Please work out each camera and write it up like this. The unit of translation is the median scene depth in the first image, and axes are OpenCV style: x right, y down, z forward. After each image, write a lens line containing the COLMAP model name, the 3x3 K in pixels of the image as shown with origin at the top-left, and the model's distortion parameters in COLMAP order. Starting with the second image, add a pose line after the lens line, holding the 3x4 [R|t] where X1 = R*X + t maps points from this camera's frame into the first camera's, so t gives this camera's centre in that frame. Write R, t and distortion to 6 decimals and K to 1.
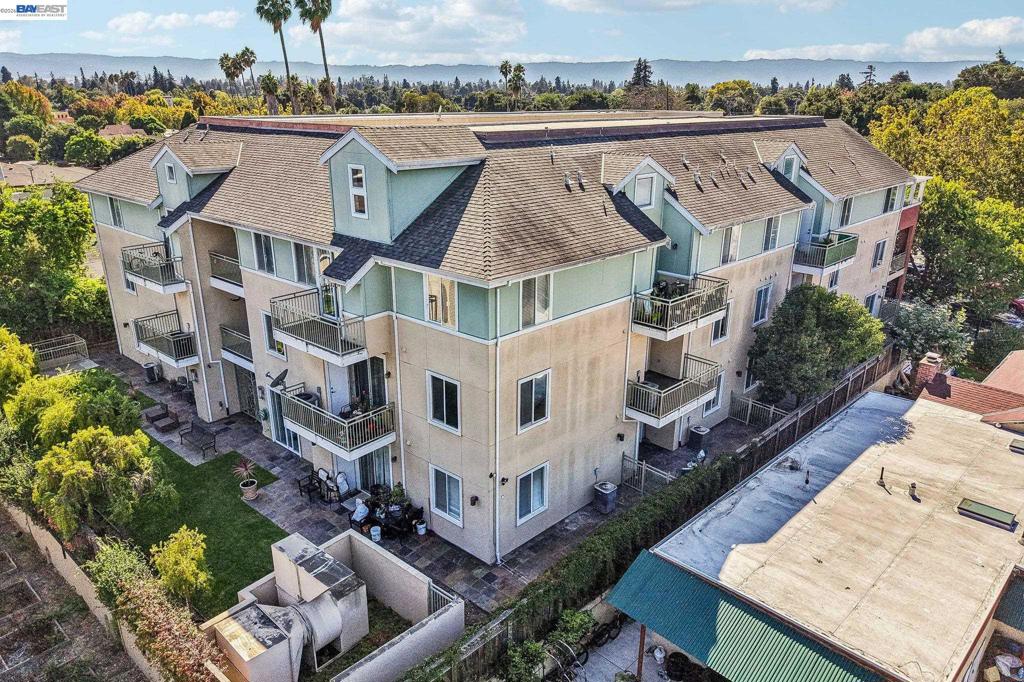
lens RADIAL K [[689.3, 0, 512.0], [0, 689.3, 341.0], [0, 0, 1]] dist [0.007435, 0.002036]
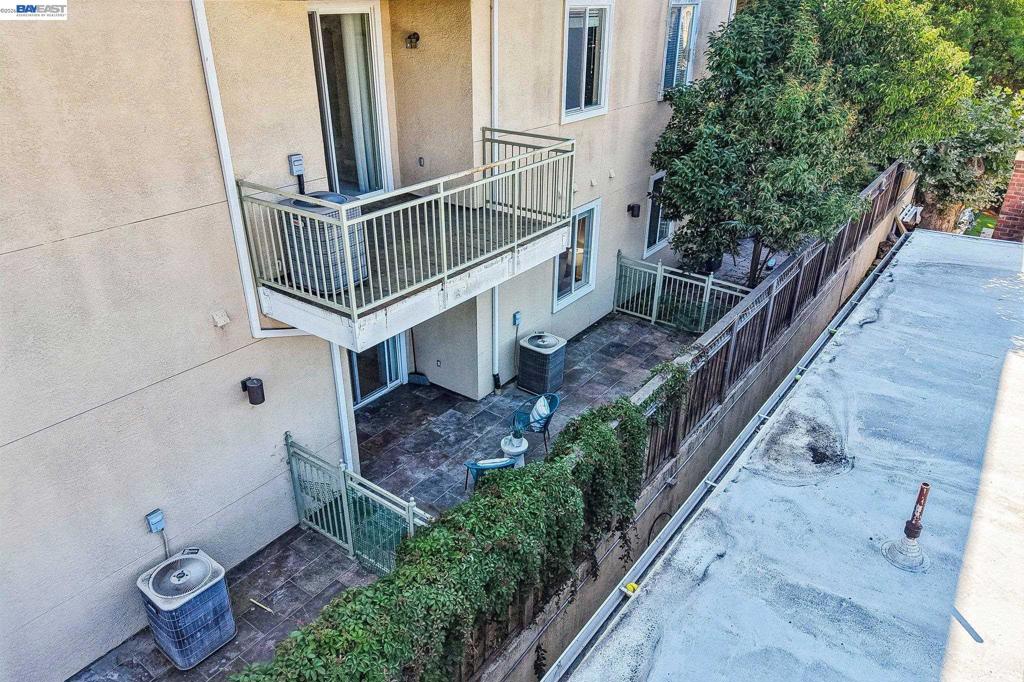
lens RADIAL K [[683.6, 0, 512.0], [0, 683.6, 341.0], [0, 0, 1]] dist [0.020799, -0.001551]
pose [[0.988466, -0.070051, 0.134266, 0.250202], [0.053141, 0.990653, 0.125632, 0.096115], [-0.141812, -0.117048, 0.982949, 0.762407]]
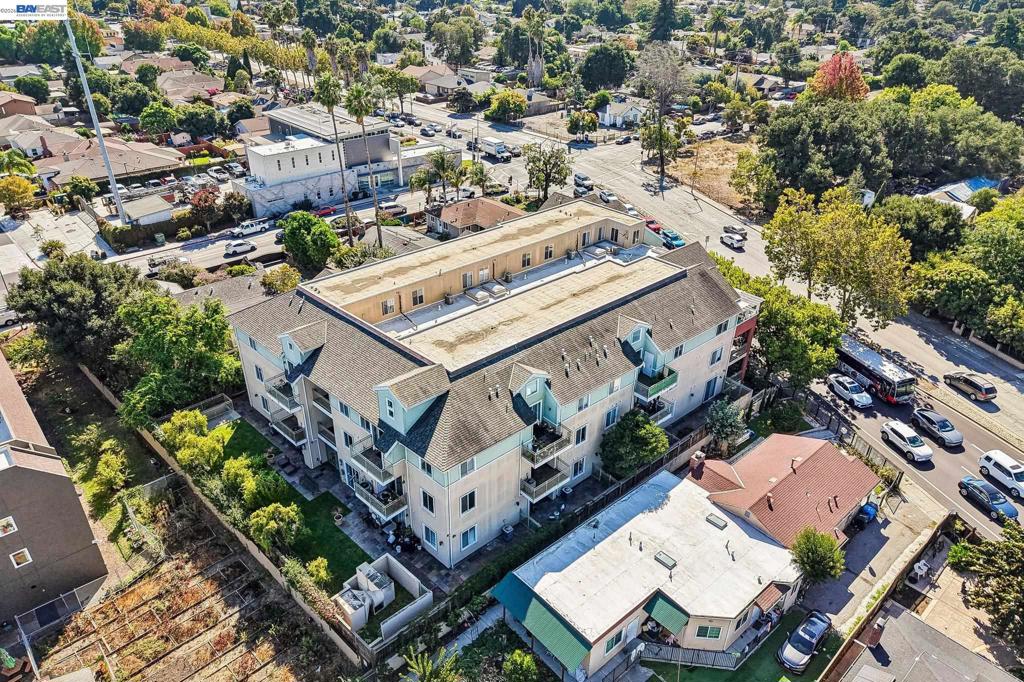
lens RADIAL K [[683.6, 0, 512.0], [0, 683.6, 341.0], [0, 0, 1]] dist [0.020799, -0.001551]
pose [[0.998567, 0.033242, -0.041930, 0.229015], [-0.025556, 0.984751, 0.172080, -0.747478], [0.047011, -0.170762, 0.984190, -1.001828]]
